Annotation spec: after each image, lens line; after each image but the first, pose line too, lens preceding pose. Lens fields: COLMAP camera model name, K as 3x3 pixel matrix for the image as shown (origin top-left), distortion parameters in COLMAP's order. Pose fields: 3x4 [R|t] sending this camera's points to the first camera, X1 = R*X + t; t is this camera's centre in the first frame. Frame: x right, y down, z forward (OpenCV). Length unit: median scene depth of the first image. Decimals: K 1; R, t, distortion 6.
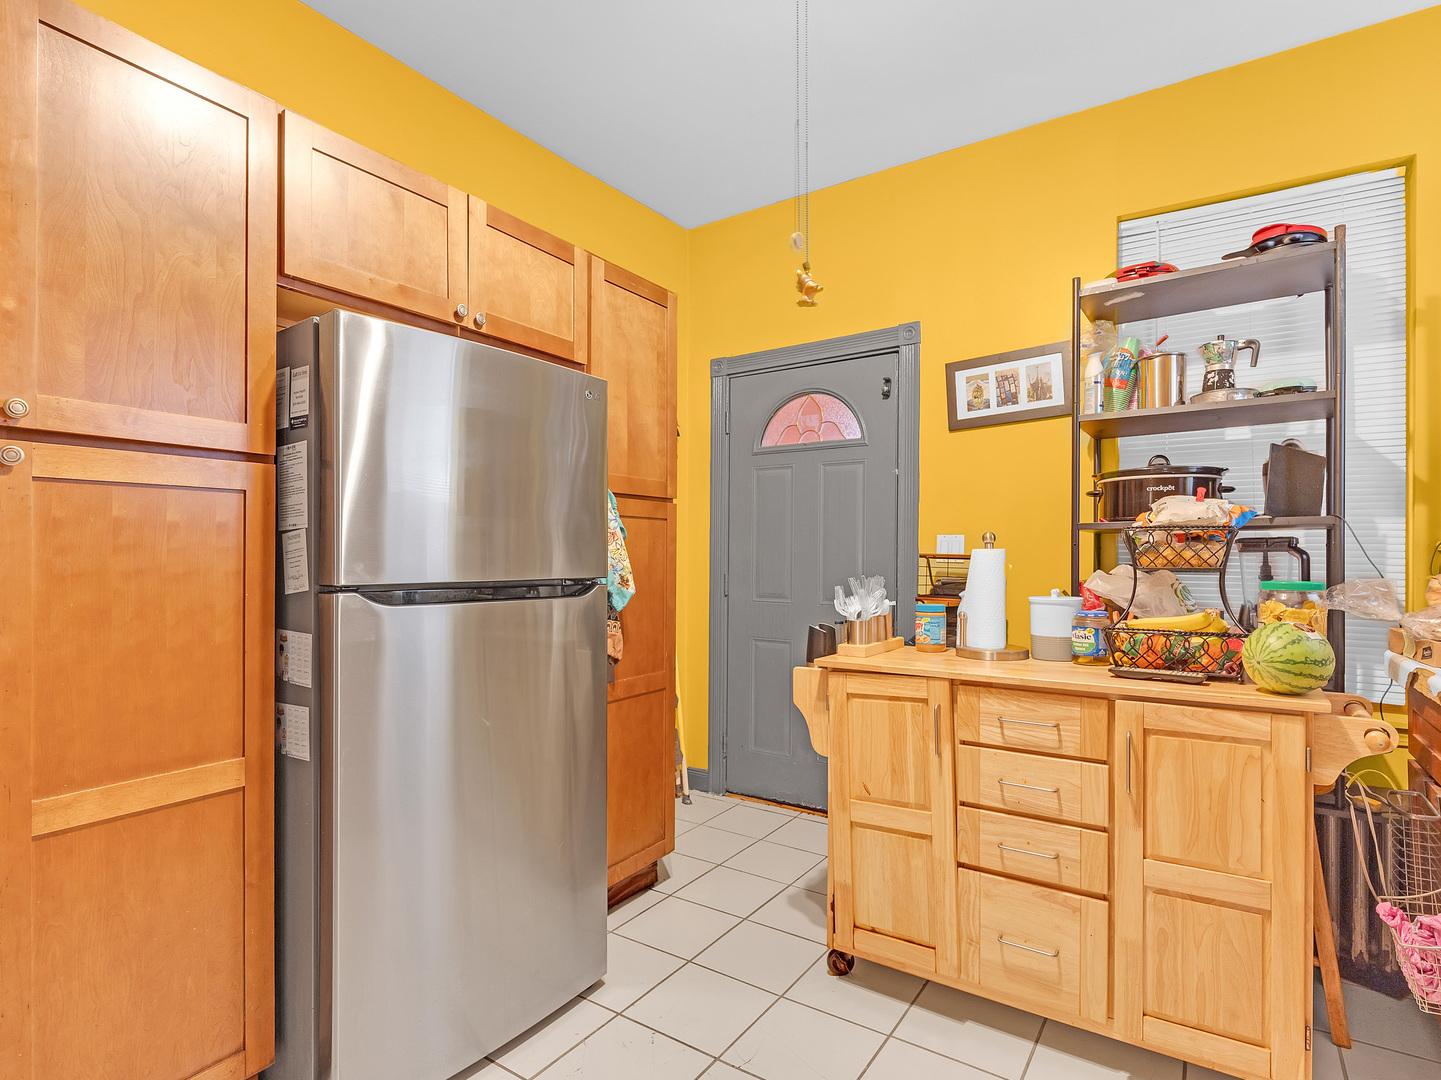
lens RADIAL K [[772.3, 0, 699.0], [0, 772.3, 559.8], [0, 0, 1]] dist [-0.001304, -0.000748]
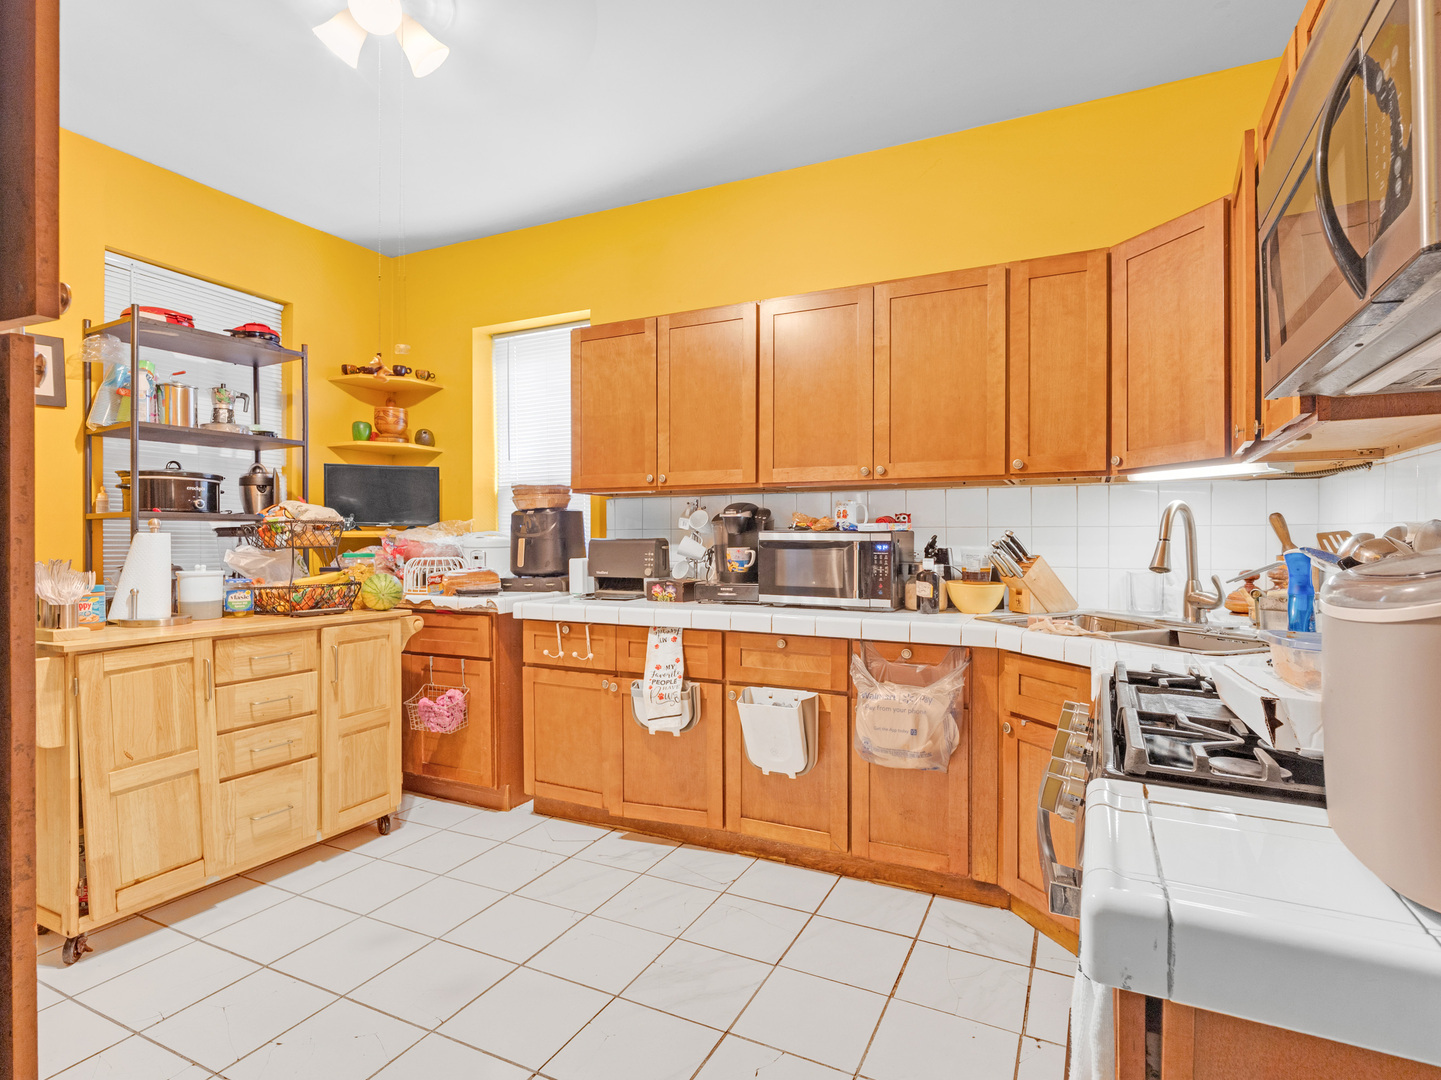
lens RADIAL K [[747.0, 0, 710.1], [0, 747.0, 541.7], [0, 0, 1]] dist [-0.013777, -0.000040]
pose [[-0.125185, -0.004836, 0.992122, -0.966951], [0.004822, 0.999973, 0.005483, -0.003598], [-0.992122, 0.005471, -0.125158, 0.343888]]
